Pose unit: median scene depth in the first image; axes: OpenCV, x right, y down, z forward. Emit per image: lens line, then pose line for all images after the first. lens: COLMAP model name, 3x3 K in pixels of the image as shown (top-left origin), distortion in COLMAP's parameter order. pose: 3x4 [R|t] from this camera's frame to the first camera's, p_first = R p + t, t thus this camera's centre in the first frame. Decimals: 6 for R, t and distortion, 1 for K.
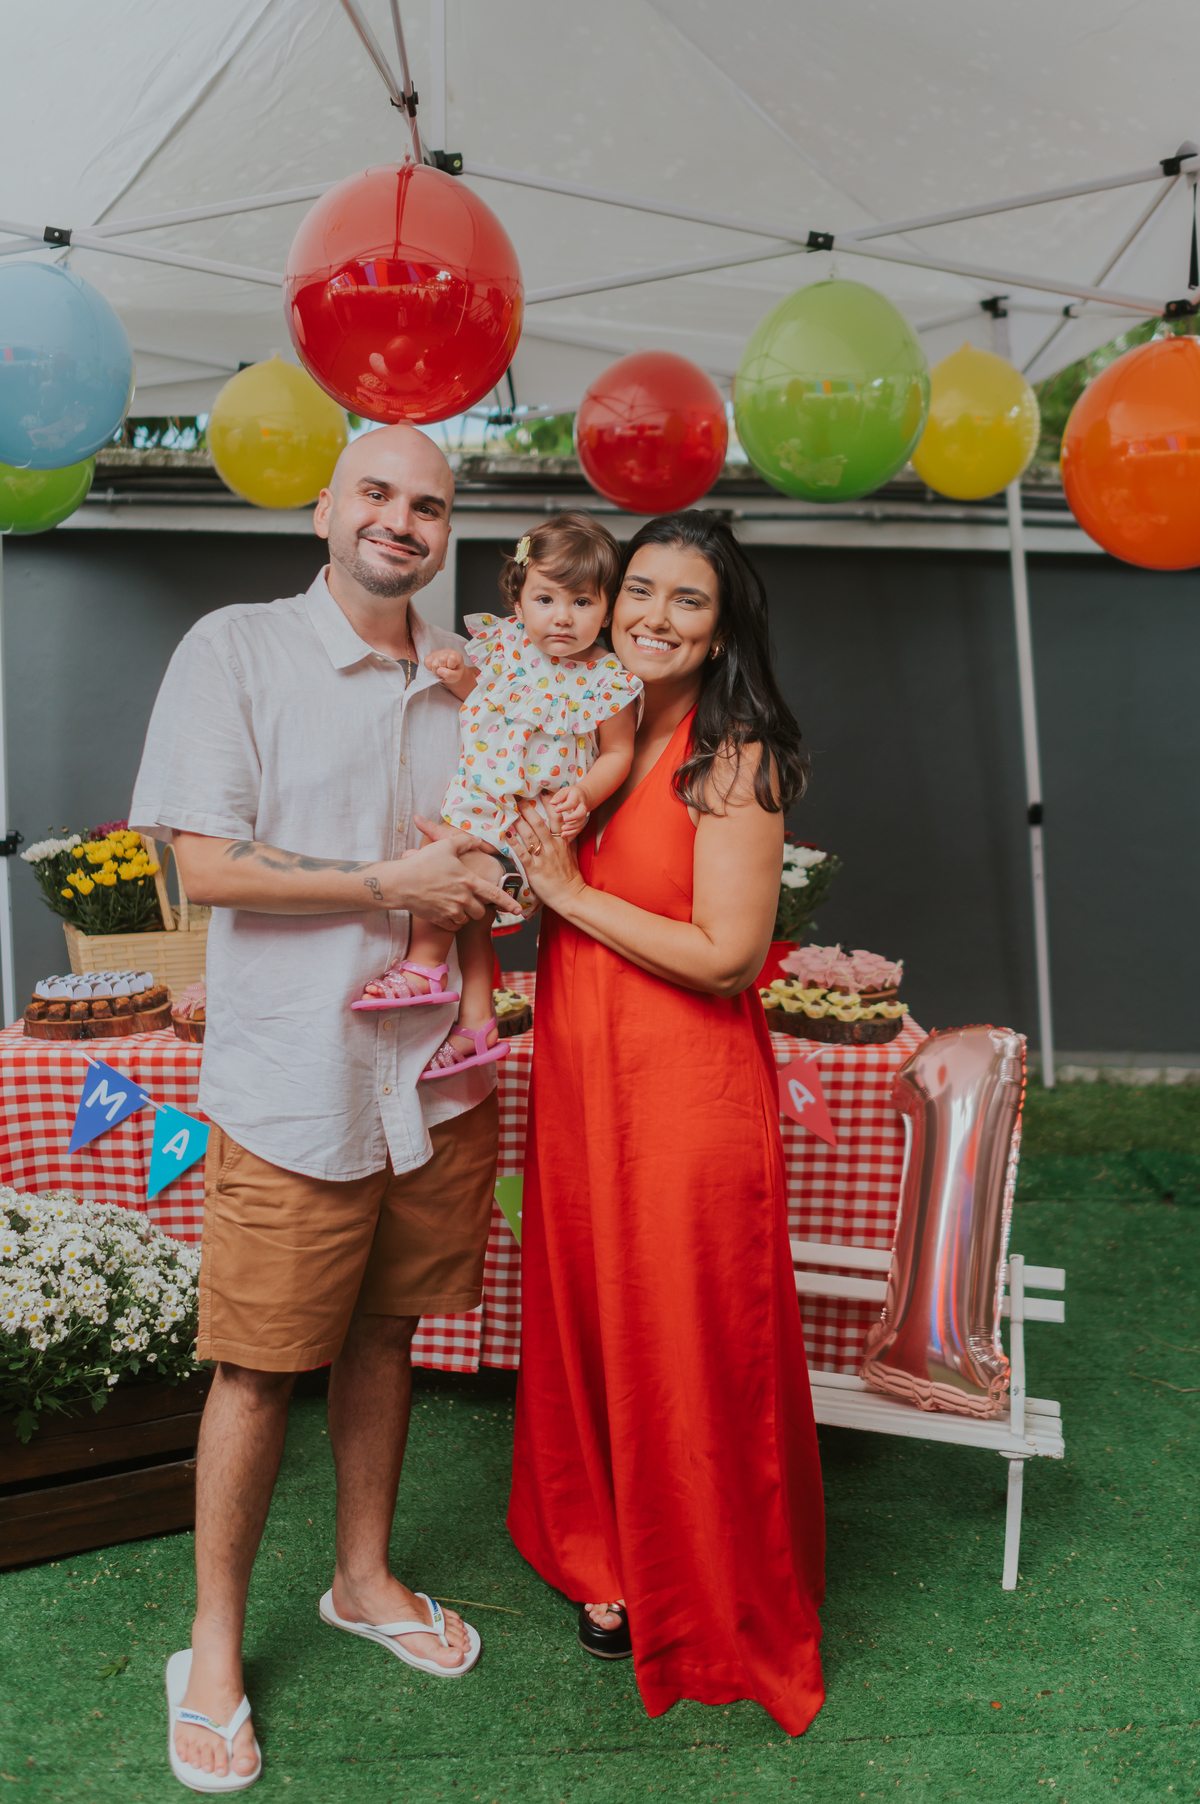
lens RADIAL K [[1486.7, 0, 634.1], [0, 1486.7, 863.2], [0, 0, 1]] dist [-0.019252, -0.013440]
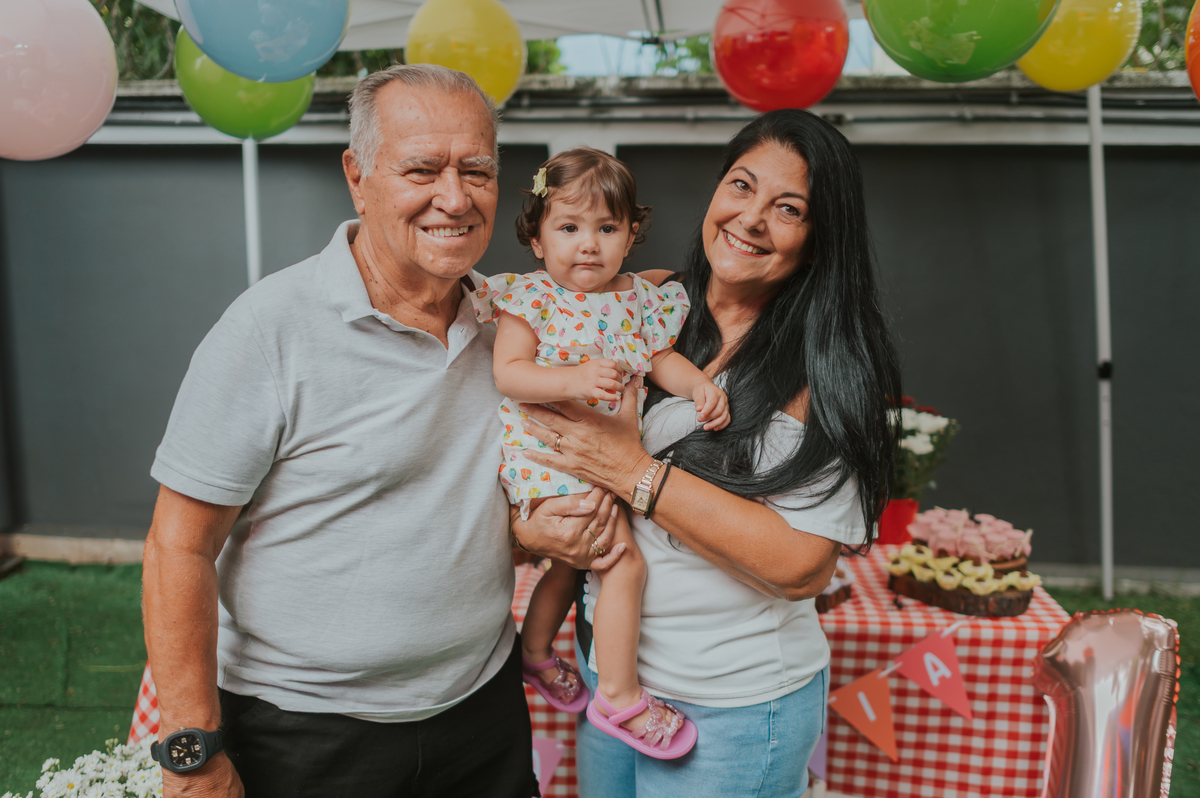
lens RADIAL K [[988.9, 0, 615.7], [0, 988.9, 413.4], [0, 0, 1]] dist [-0.019252, -0.013440]
pose [[0.991775, 0.009690, -0.127629, -0.020896], [-0.005386, 0.999406, 0.034031, -0.039802], [0.127883, -0.033064, 0.991238, 0.309148]]
